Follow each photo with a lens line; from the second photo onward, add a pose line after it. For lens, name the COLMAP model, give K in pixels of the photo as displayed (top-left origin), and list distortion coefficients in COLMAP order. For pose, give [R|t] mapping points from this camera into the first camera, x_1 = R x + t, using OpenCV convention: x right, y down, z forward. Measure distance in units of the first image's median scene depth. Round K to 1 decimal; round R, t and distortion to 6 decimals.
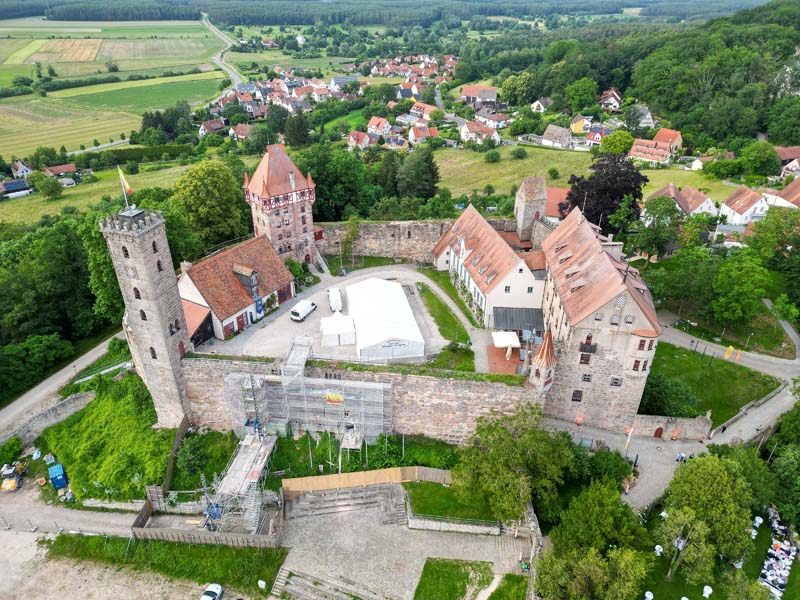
lens RADIAL K [[555.4, 0, 399.4], [0, 555.4, 299.6], [0, 0, 1]] dist [0.028754, -0.003580]
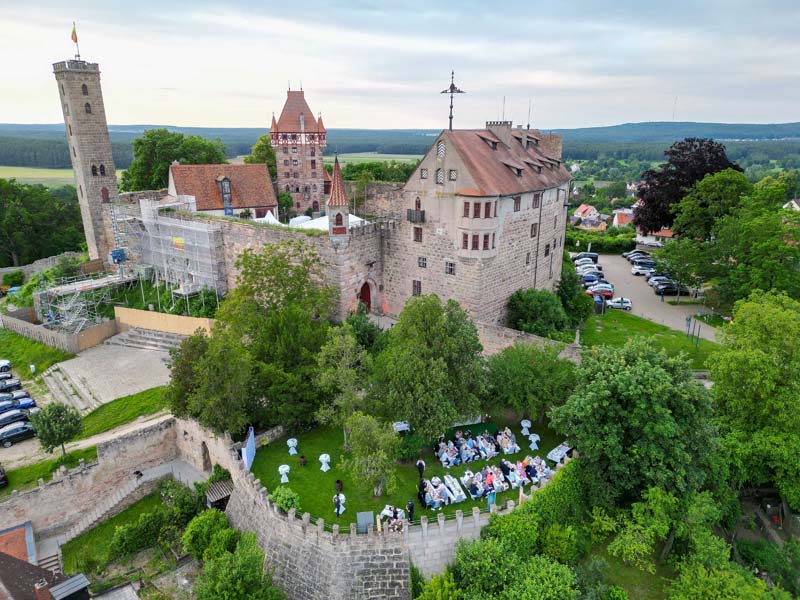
lens RADIAL K [[555.4, 0, 399.6], [0, 555.4, 297.1], [0, 0, 1]] dist [0.028754, -0.003580]
pose [[0.881661, 0.136625, -0.451672, 0.691970], [-0.234631, 0.957387, -0.168401, 0.340011], [0.409417, 0.254449, 0.876147, 0.285532]]
